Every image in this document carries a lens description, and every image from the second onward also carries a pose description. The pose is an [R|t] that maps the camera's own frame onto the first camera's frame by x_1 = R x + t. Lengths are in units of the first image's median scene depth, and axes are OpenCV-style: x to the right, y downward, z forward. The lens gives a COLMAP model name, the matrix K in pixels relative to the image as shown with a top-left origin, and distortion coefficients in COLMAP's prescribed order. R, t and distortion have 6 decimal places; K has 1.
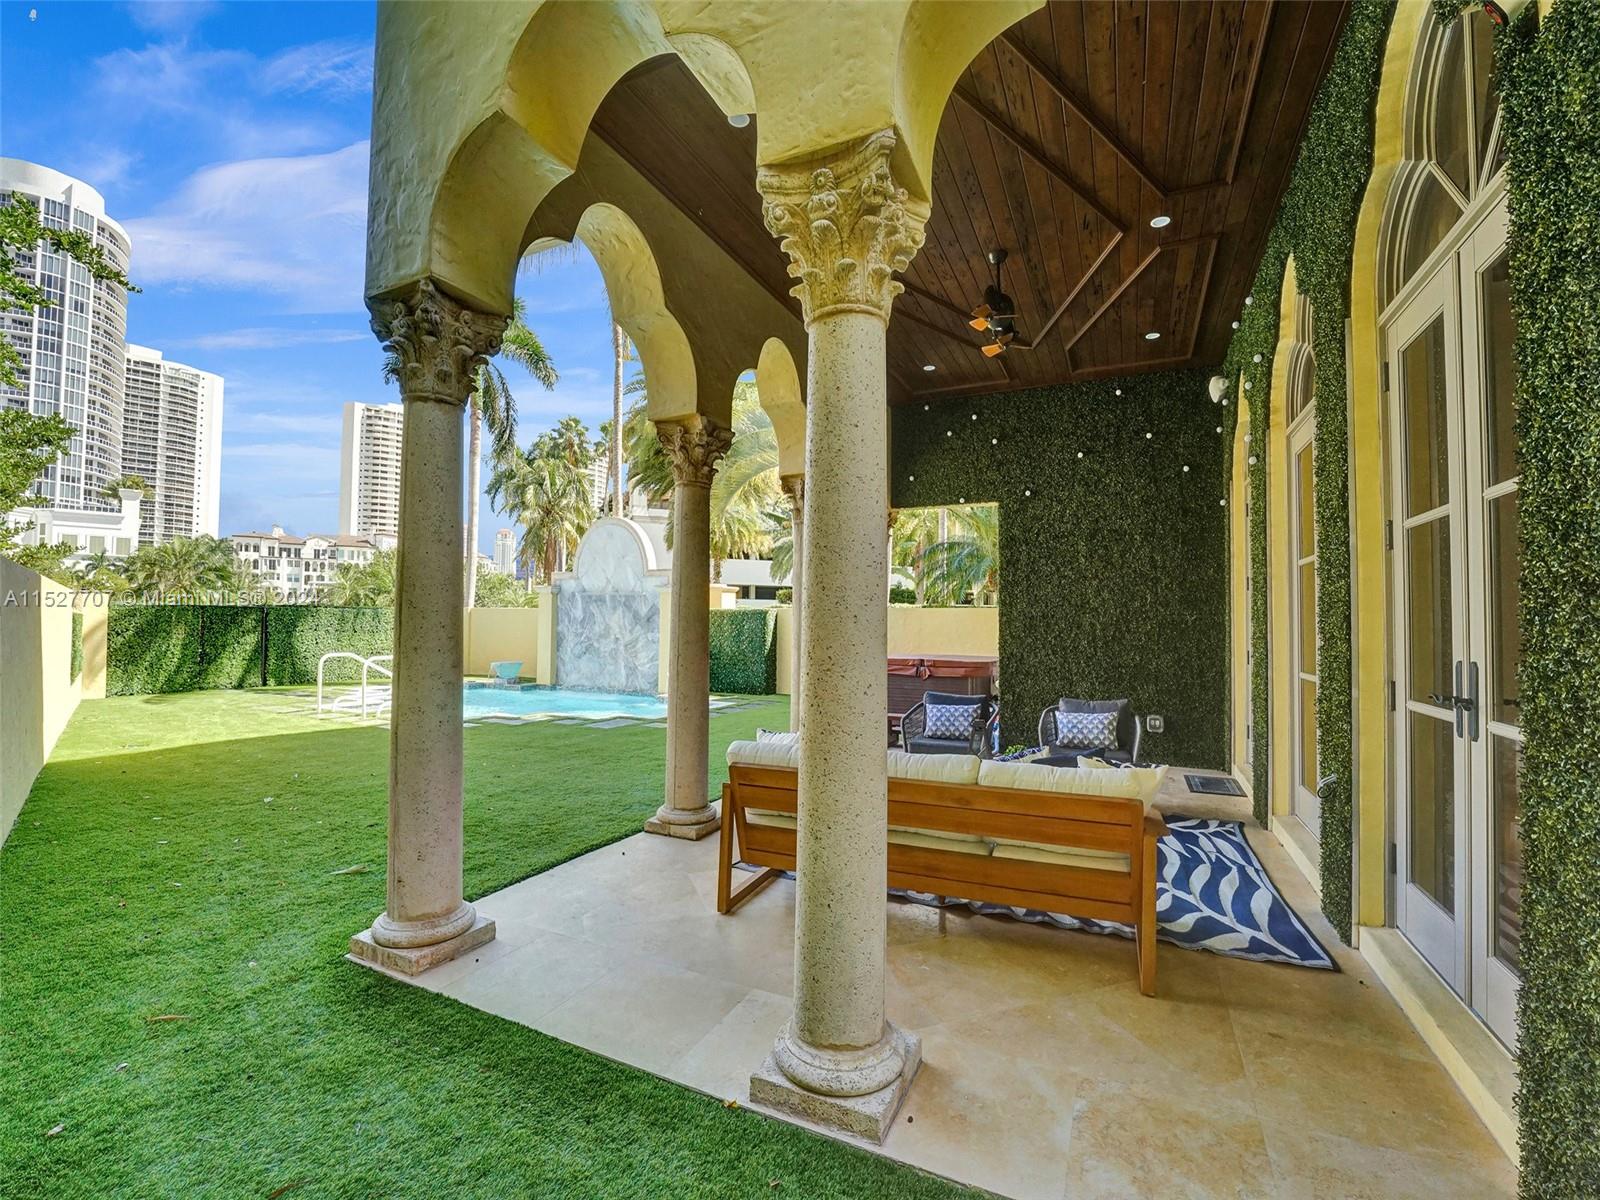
lens RADIAL K [[651.0, 0, 799.7], [0, 651.0, 587.4], [0, 0, 1]] dist [-0.023913, -0.000035]
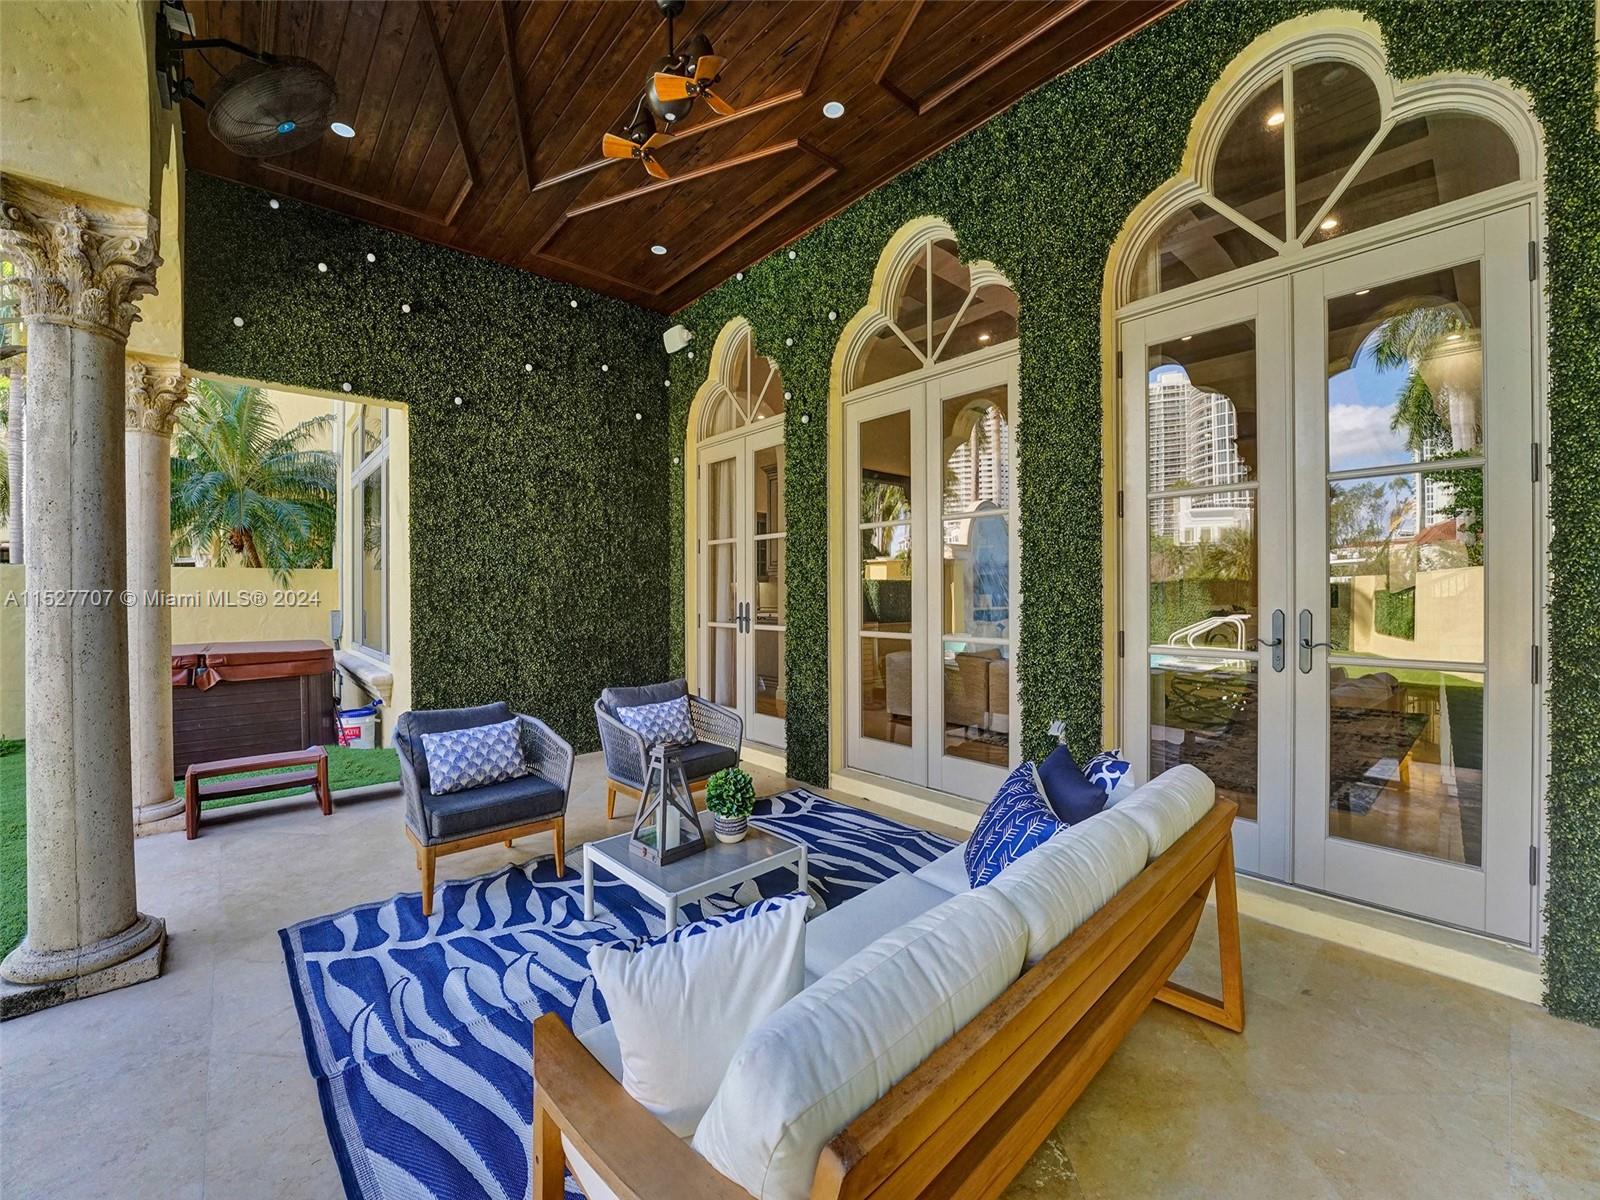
lens RADIAL K [[651.0, 0, 799.7], [0, 651.0, 587.4], [0, 0, 1]] dist [-0.023913, -0.000035]
pose [[0.404919, -0.005806, 0.914334, -0.140935], [-0.039626, 0.998929, 0.023893, 0.024414], [-0.913493, -0.045906, 0.404255, 0.404421]]
